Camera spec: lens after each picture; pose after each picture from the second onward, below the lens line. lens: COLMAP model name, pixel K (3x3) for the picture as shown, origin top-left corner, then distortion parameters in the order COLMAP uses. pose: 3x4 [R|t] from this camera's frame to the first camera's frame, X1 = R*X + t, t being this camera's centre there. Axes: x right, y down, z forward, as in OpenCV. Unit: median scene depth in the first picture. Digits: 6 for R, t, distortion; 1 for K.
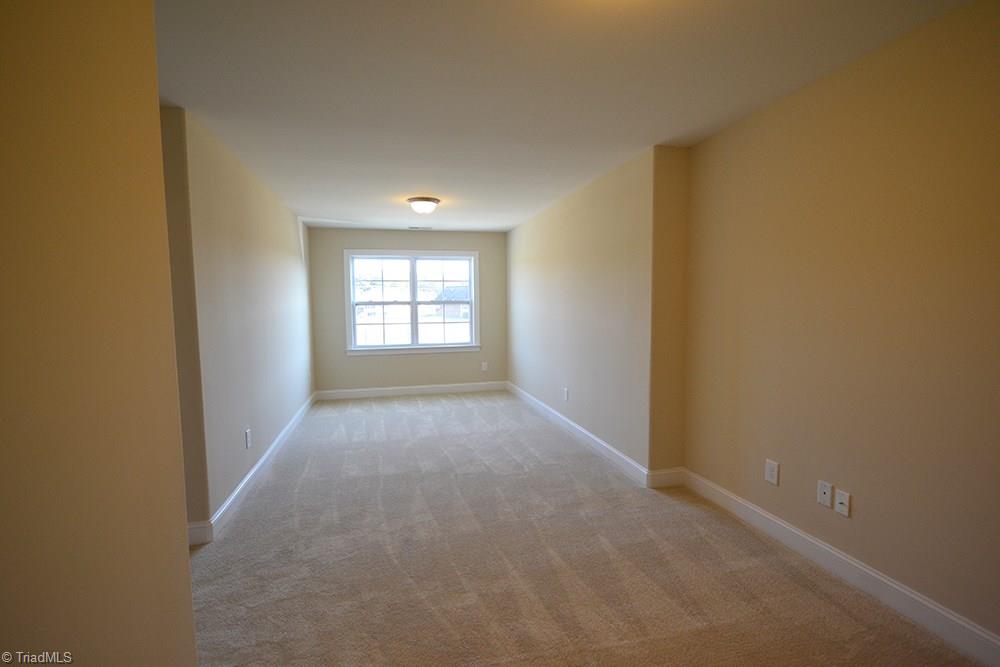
lens RADIAL K [[443.2, 0, 502.9], [0, 443.2, 332.7], [0, 0, 1]] dist [0.003955, -0.008589]
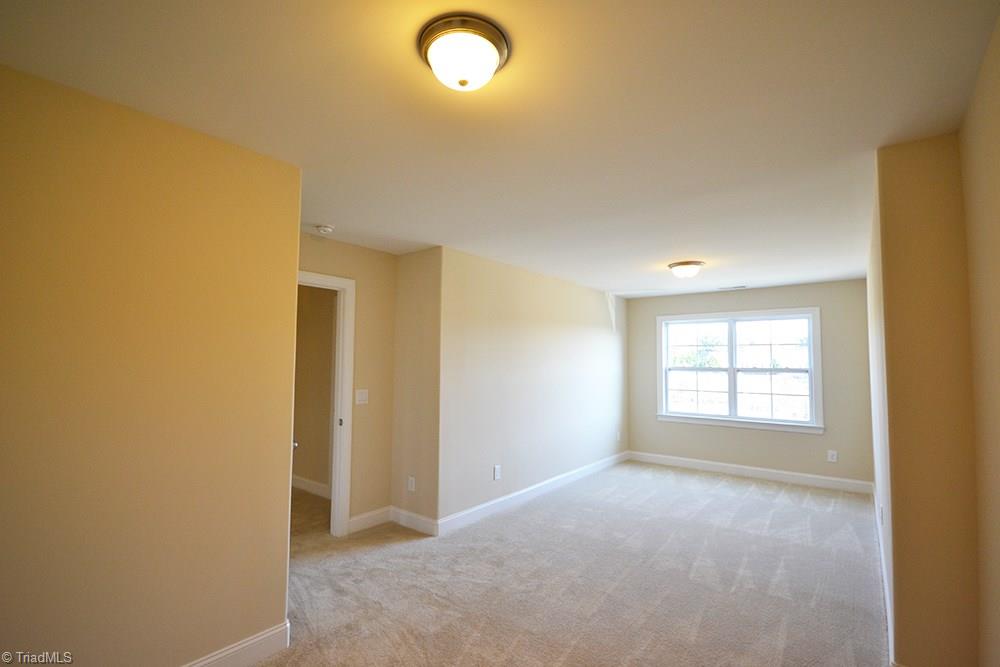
lens RADIAL K [[443.2, 0, 498.6], [0, 443.2, 340.3], [0, 0, 1]] dist [0.003955, -0.008589]
pose [[0.620971, -0.026199, -0.783396, 0.217787], [-0.068565, 0.993795, -0.087584, -0.016020], [0.780829, 0.108100, 0.615321, 0.075975]]
